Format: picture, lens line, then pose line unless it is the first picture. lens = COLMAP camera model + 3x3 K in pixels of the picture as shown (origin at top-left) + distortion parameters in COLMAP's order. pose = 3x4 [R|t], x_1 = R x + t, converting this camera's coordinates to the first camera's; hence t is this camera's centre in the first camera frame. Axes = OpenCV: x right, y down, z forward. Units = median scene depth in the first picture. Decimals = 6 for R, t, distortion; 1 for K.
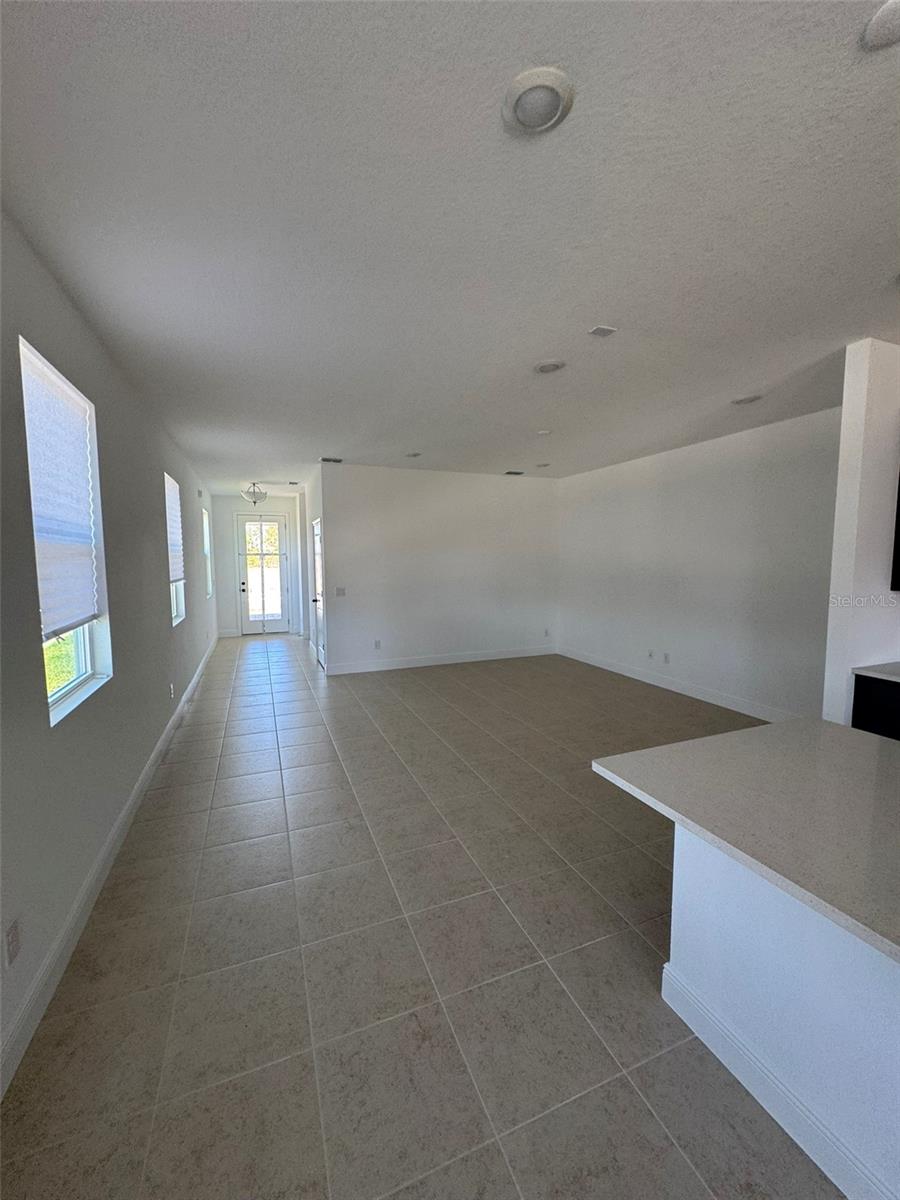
lens RADIAL K [[479.9, 0, 452.1], [0, 479.9, 597.9], [0, 0, 1]] dist [-0.001266, -0.000044]
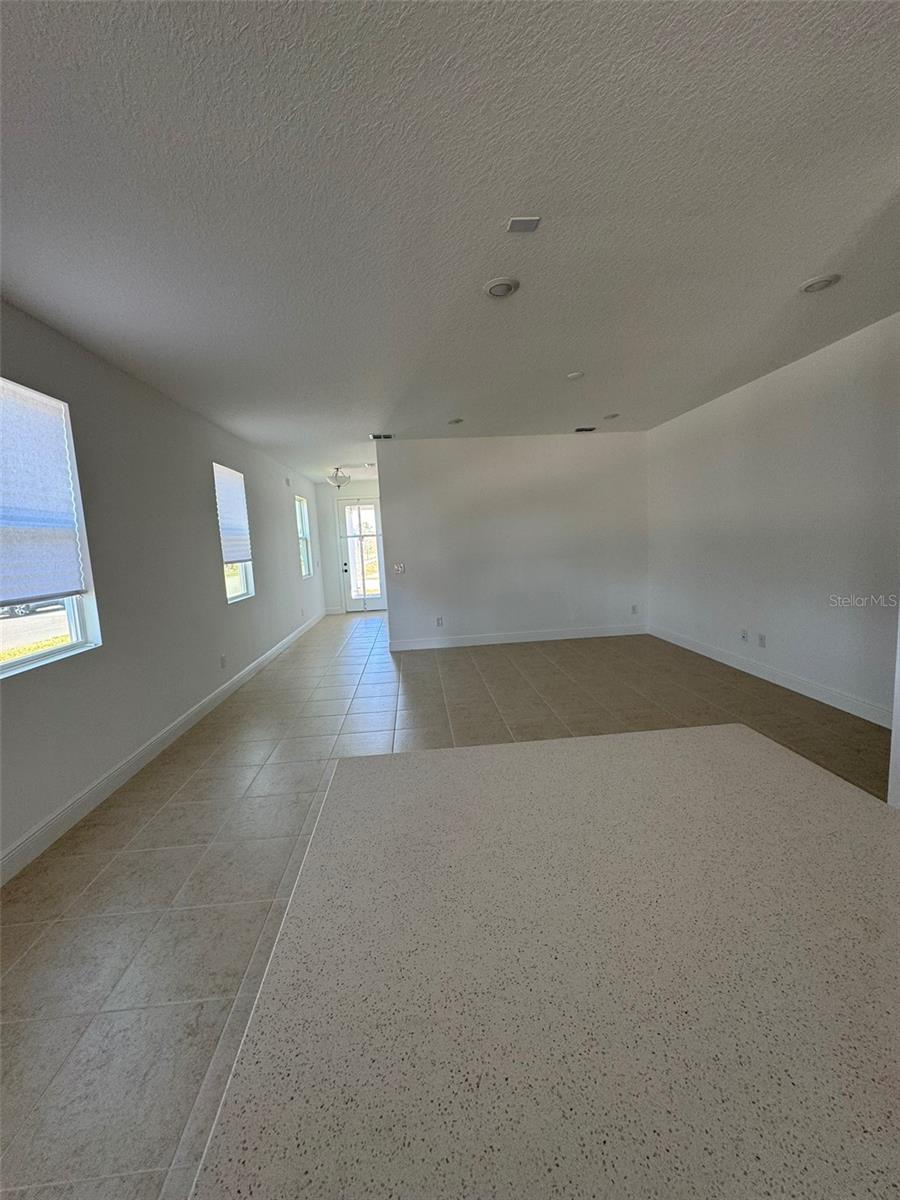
lens RADIAL K [[479.9, 0, 452.1], [0, 479.9, 597.9], [0, 0, 1]] dist [-0.001266, -0.000044]
pose [[0.952635, -0.007577, -0.304023, 0.166145], [0.020848, 0.998965, 0.040429, 0.009431], [0.303402, -0.044852, 0.951806, 0.069481]]
